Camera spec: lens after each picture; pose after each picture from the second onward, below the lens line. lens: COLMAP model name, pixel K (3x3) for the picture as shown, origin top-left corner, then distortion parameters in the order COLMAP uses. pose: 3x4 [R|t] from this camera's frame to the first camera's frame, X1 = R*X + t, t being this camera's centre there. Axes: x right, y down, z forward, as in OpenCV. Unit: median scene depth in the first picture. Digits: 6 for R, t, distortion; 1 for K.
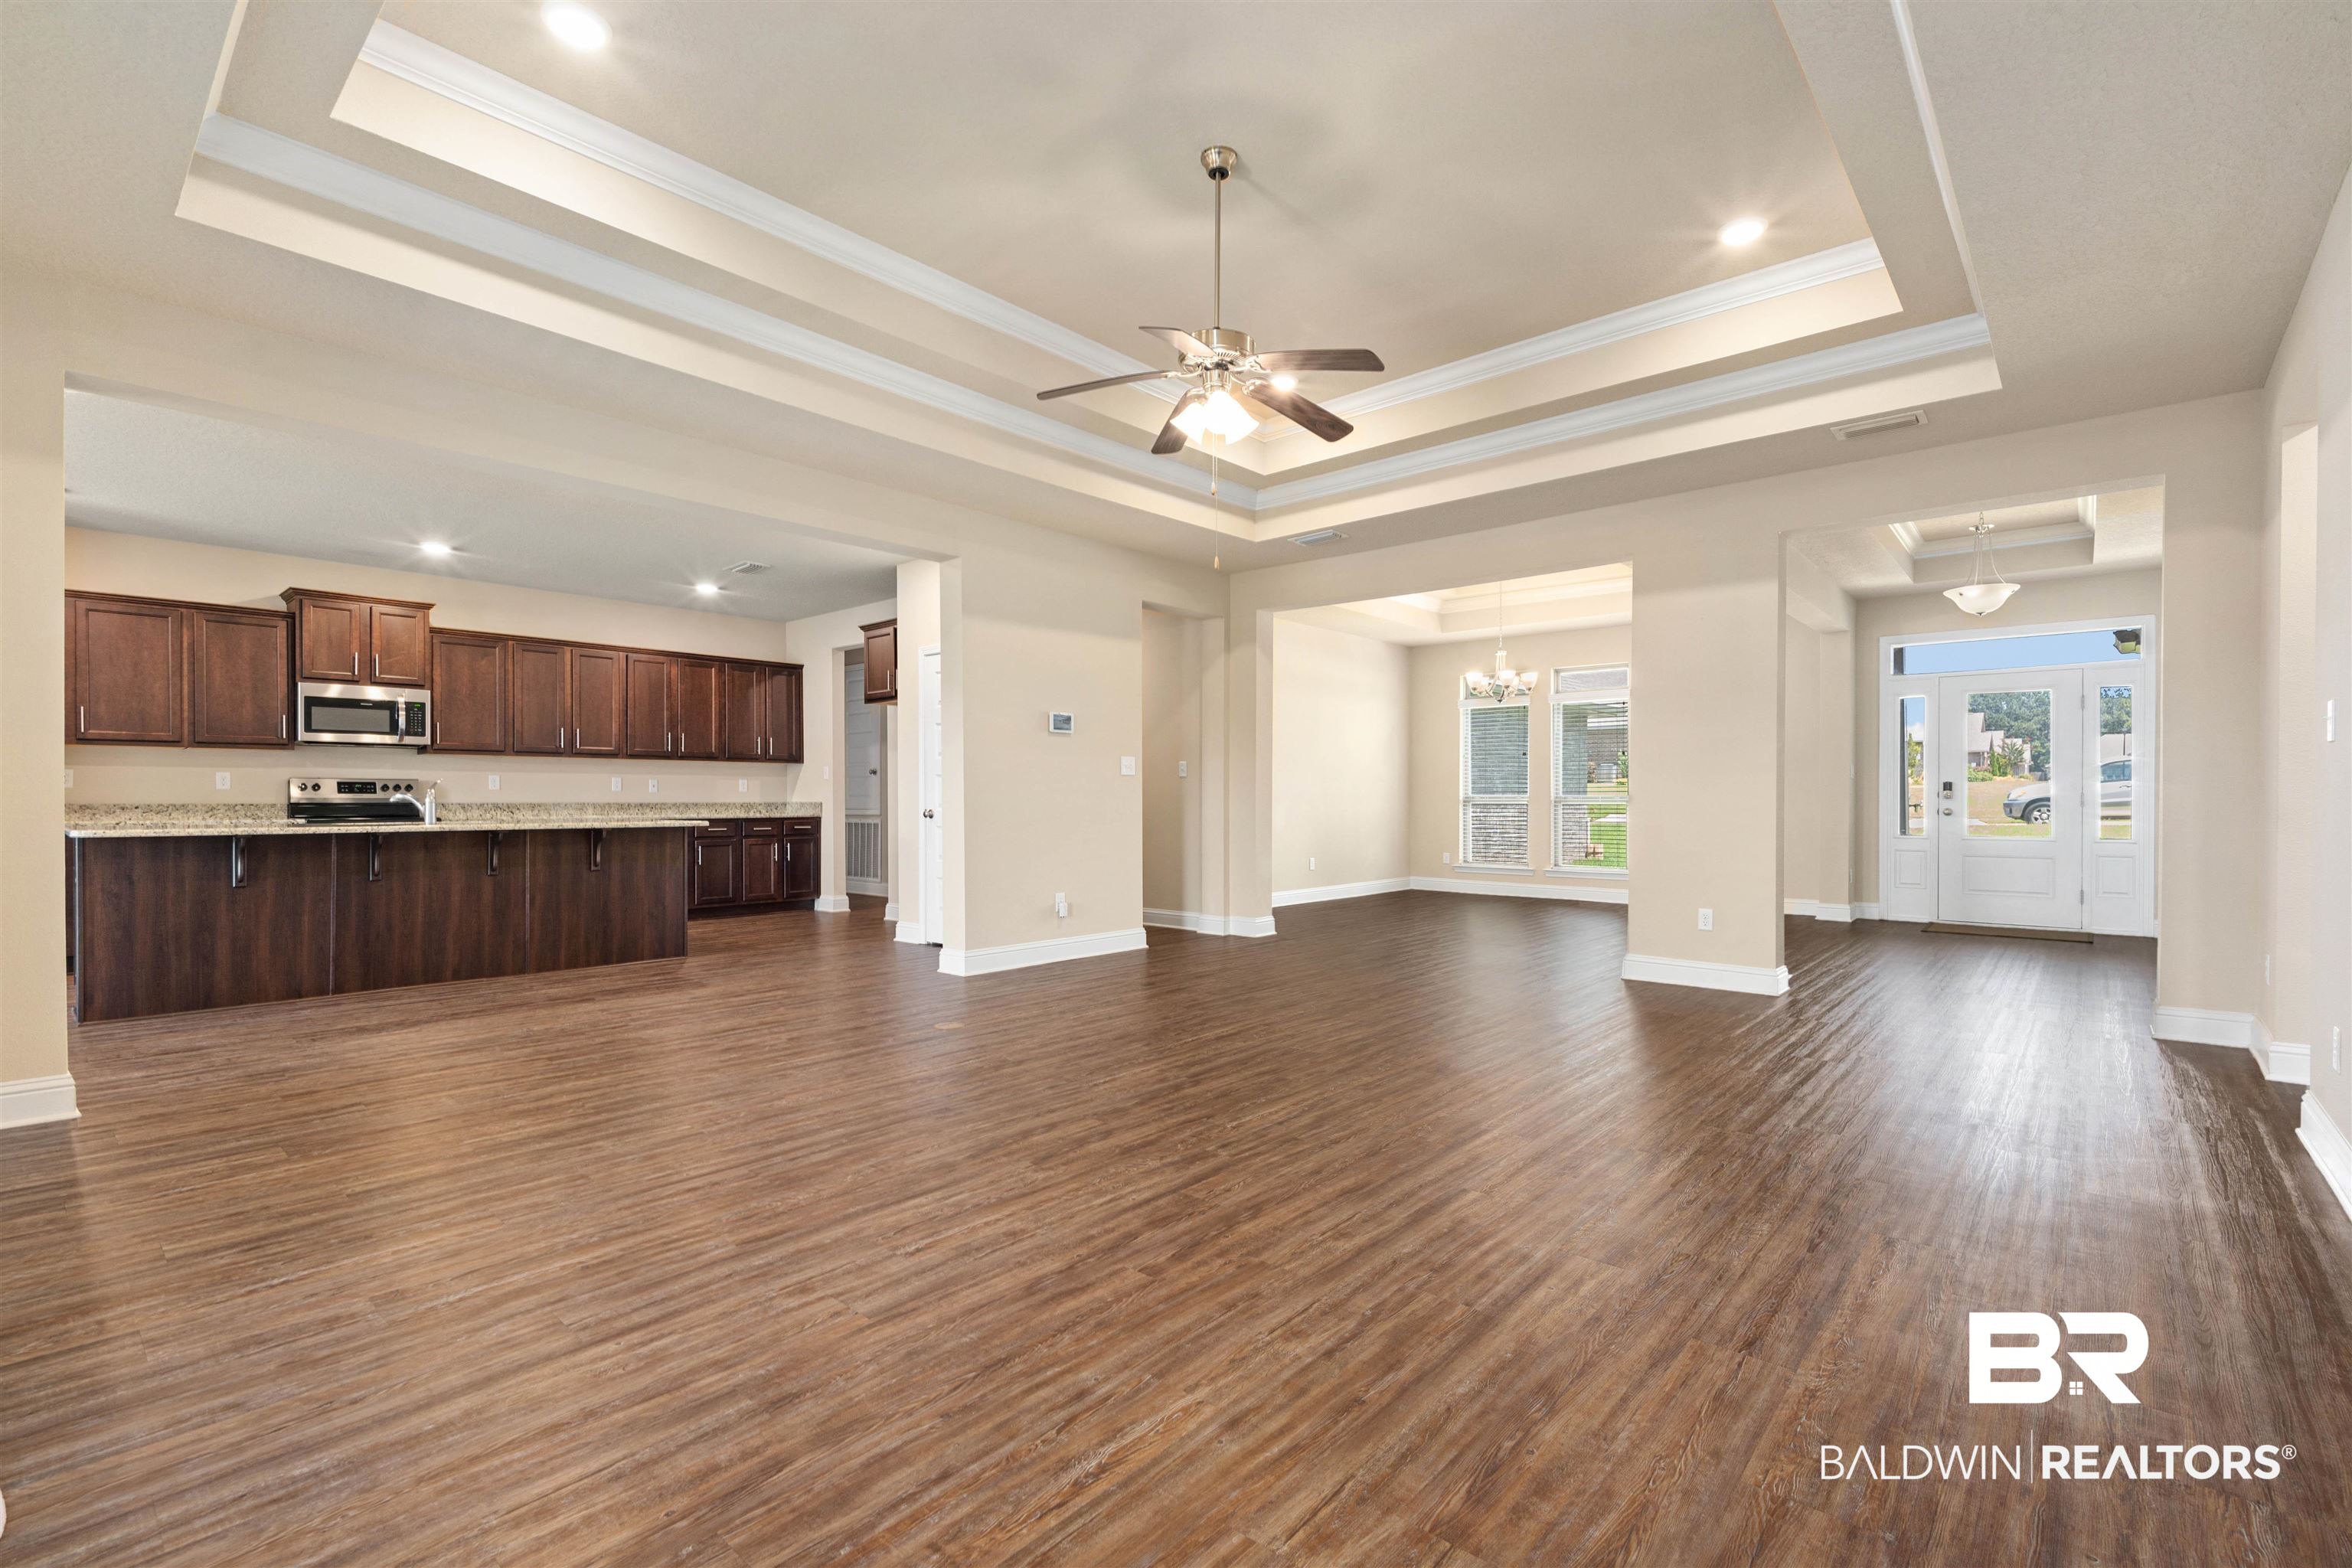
lens RADIAL K [[1038.3, 0, 1184.8], [0, 1038.3, 778.7], [0, 0, 1]] dist [-0.000913, -0.000333]
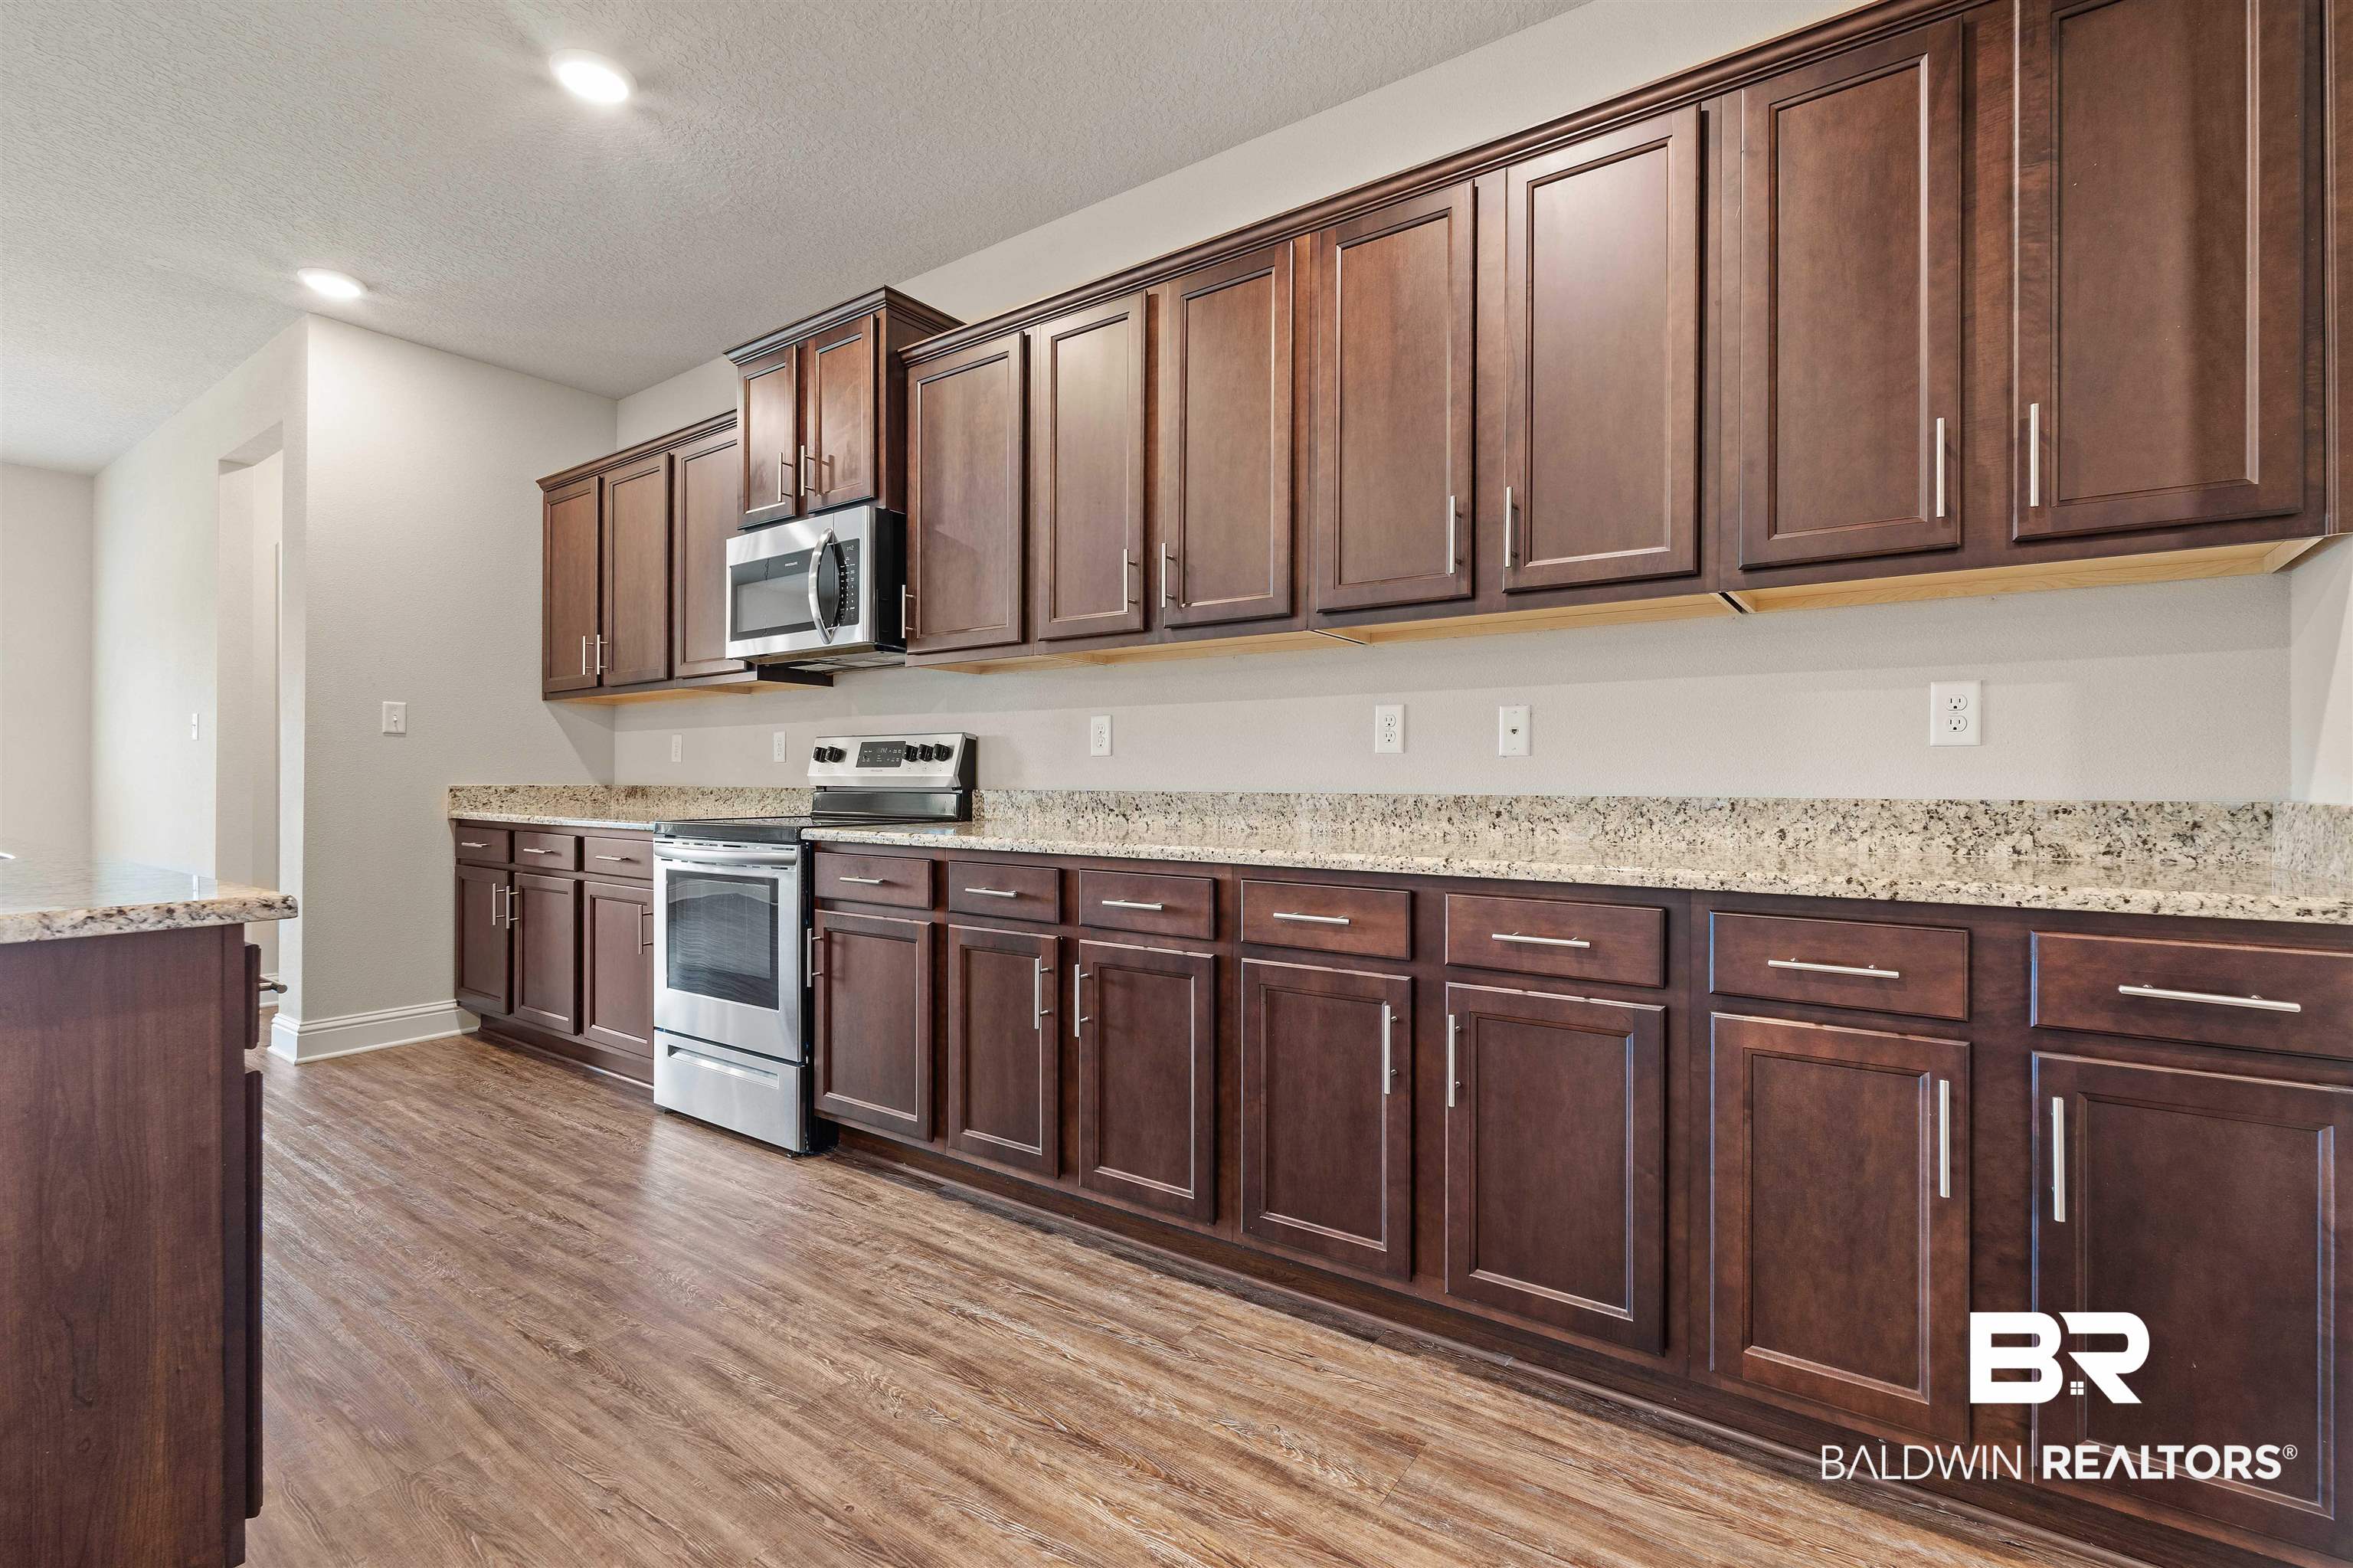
lens RADIAL K [[1038.8, 0, 1185.3], [0, 1038.8, 778.7], [0, 0, 1]] dist [-0.000913, -0.000333]
pose [[0.102931, -0.006502, -0.994667, -0.287287], [0.012562, 0.999907, -0.005236, 0.020978], [0.994609, -0.011956, 0.103003, 0.977243]]
